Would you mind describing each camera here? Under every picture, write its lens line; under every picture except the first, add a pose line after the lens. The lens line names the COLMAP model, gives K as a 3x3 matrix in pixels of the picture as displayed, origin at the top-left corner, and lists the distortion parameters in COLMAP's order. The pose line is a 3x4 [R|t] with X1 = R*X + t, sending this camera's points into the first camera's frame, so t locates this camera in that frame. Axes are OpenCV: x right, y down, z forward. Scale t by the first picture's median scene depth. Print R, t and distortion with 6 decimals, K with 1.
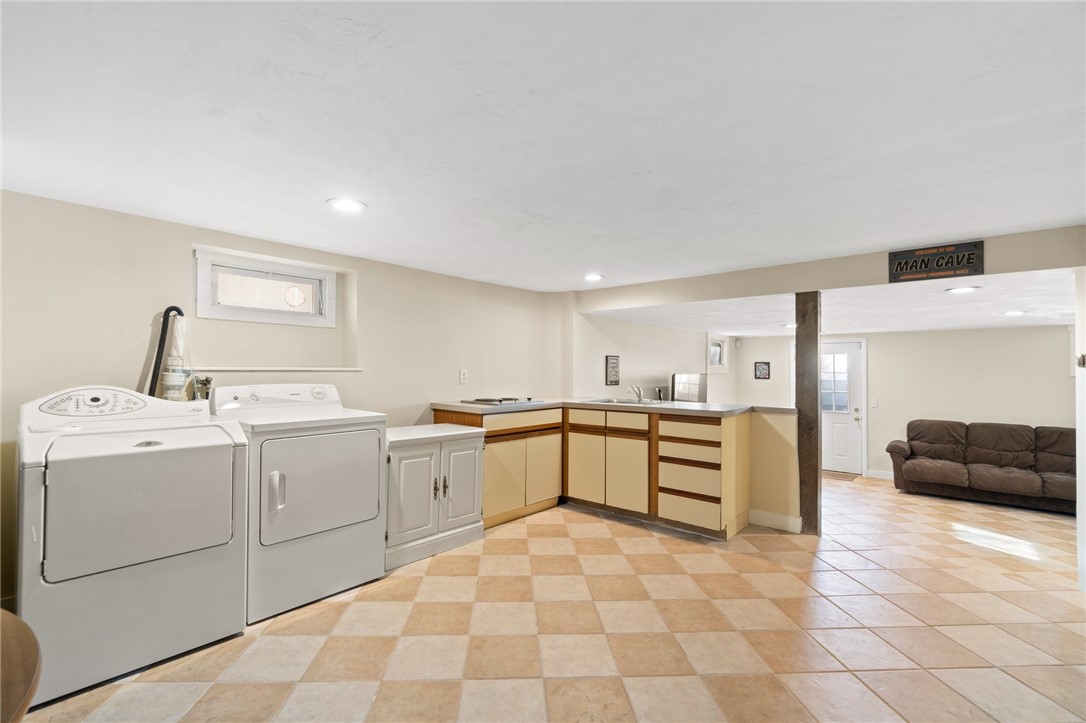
lens RADIAL K [[470.5, 0, 540.3], [0, 470.5, 365.4], [0, 0, 1]] dist [-0.001884, -0.000424]
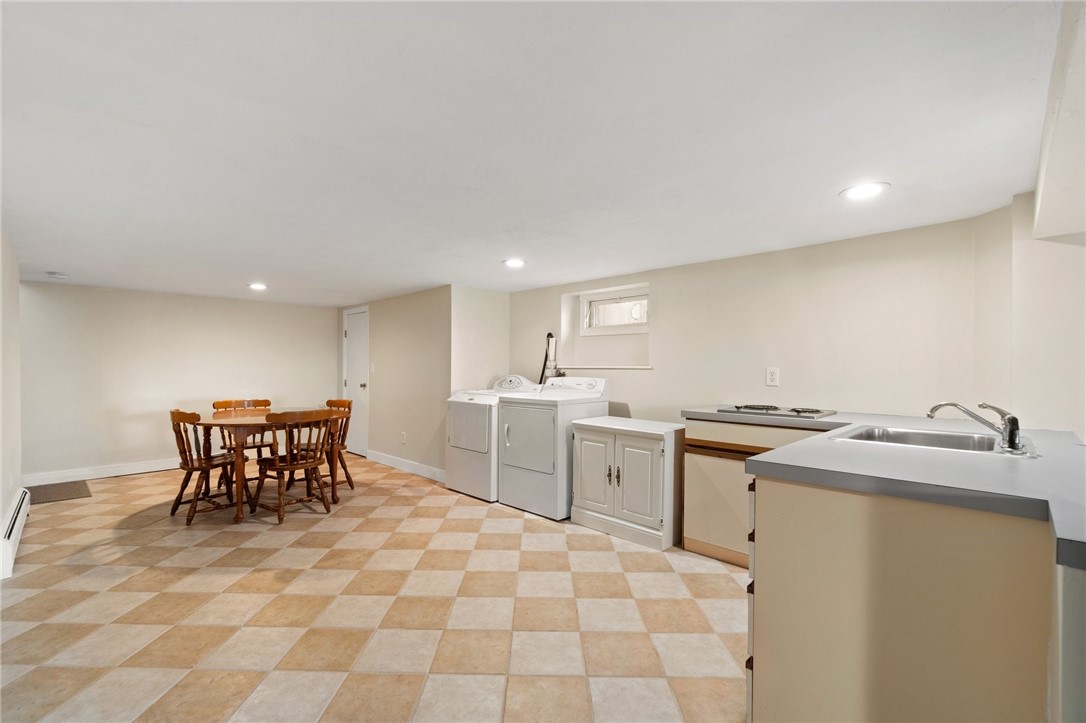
lens RADIAL K [[471.3, 0, 525.4], [0, 471.3, 372.0], [0, 0, 1]] dist [0.001095, 0.000629]
pose [[-0.080490, 0.003840, -0.996748, 0.909638], [0.005408, 0.999980, 0.003415, 0.015893], [0.996741, -0.005115, -0.080509, 0.908318]]
